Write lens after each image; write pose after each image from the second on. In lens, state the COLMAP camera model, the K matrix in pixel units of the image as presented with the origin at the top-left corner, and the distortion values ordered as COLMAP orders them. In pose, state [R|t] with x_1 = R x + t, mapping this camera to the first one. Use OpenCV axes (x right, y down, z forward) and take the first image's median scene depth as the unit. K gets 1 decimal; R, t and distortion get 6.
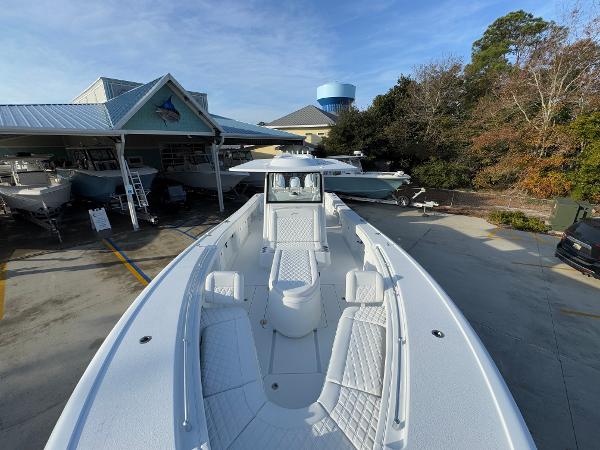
lens RADIAL K [[238.9, 0, 300.6], [0, 238.9, 226.7], [0, 0, 1]] dist [-0.000344, -0.000048]
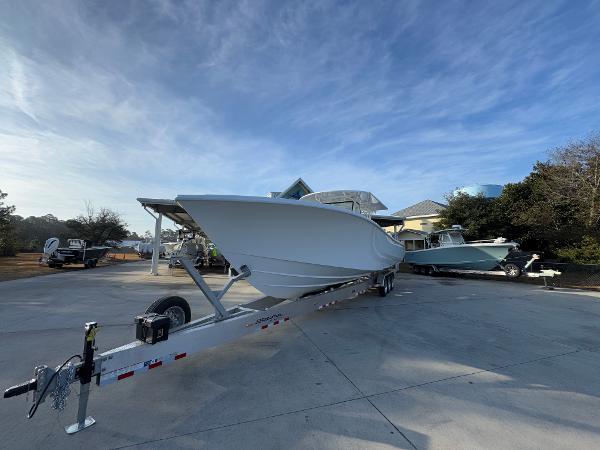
lens RADIAL K [[240.8, 0, 300.1], [0, 240.8, 225.2], [0, 0, 1]] dist [-0.001954, 0.000052]
pose [[0.858921, -0.037259, -0.510751, 0.158850], [-0.181793, 0.910208, -0.372119, 0.153131], [0.478754, 0.412472, 0.775023, -0.090125]]
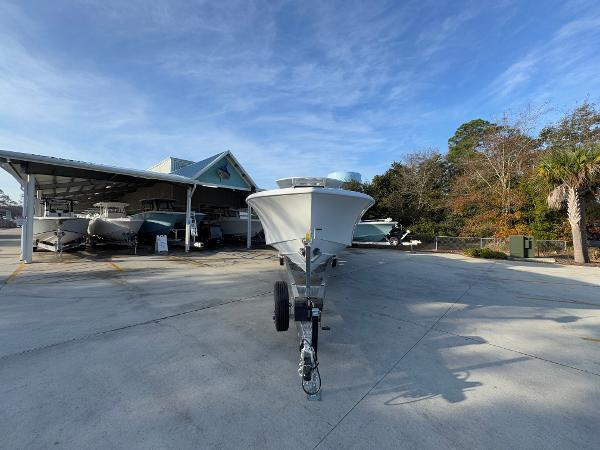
lens RADIAL K [[240.8, 0, 299.7], [0, 240.8, 228.5], [0, 0, 1]] dist [-0.001255, -0.000087]
pose [[0.998506, 0.020229, -0.050750, 0.000626], [-0.035019, 0.949987, -0.310319, 0.171160], [0.041934, 0.311633, 0.949277, -0.169891]]
